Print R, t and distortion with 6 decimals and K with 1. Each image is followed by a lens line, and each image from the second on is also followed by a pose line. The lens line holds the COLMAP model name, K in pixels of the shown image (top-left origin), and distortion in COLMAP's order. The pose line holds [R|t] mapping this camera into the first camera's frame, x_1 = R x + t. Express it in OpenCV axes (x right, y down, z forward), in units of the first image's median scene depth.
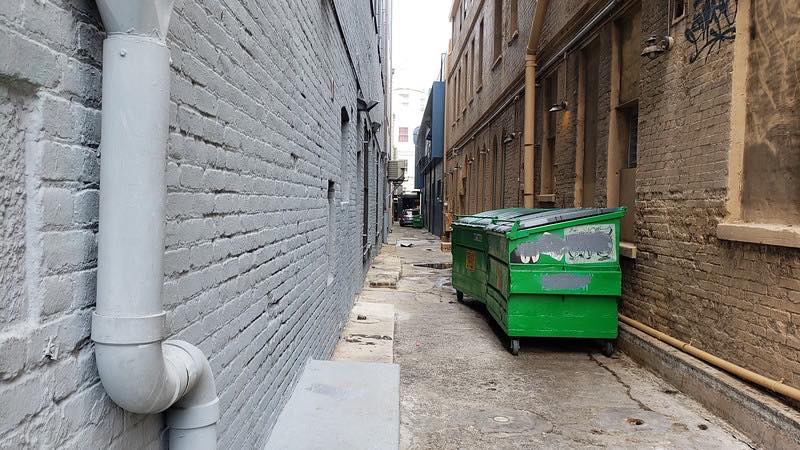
lens RADIAL K [[450.7, 0, 400.0], [0, 450.7, 225.0], [0, 0, 1]] dist [0.005135, 0.000109]
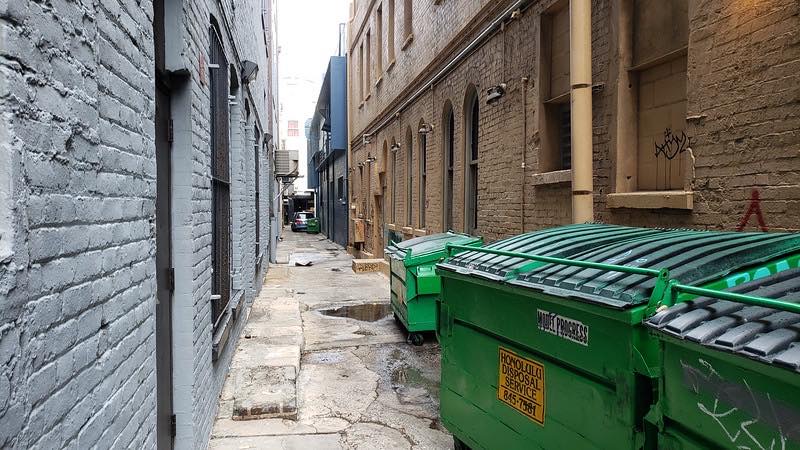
lens RADIAL K [[450.7, 0, 400.0], [0, 450.7, 225.0], [0, 0, 1]] dist [0.005135, 0.000109]
pose [[0.971610, -0.023266, 0.235442, -0.004055], [0.023434, 0.999723, 0.002084, -0.014216], [-0.235426, 0.003492, 0.971886, 0.212850]]
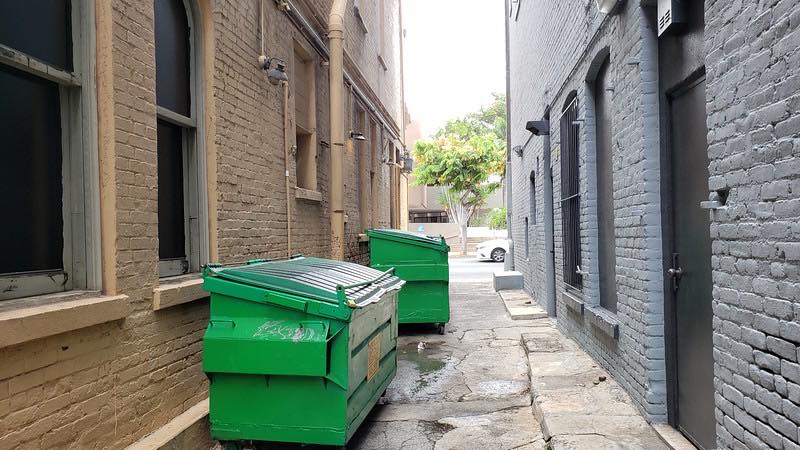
lens RADIAL K [[450.7, 0, 400.0], [0, 450.7, 225.0], [0, 0, 1]] dist [0.005135, 0.000109]
pose [[-0.987303, -0.019666, 0.157624, 0.025958], [-0.015138, 0.999439, 0.029878, -0.025890], [-0.158124, 0.027113, -0.987047, 0.638499]]
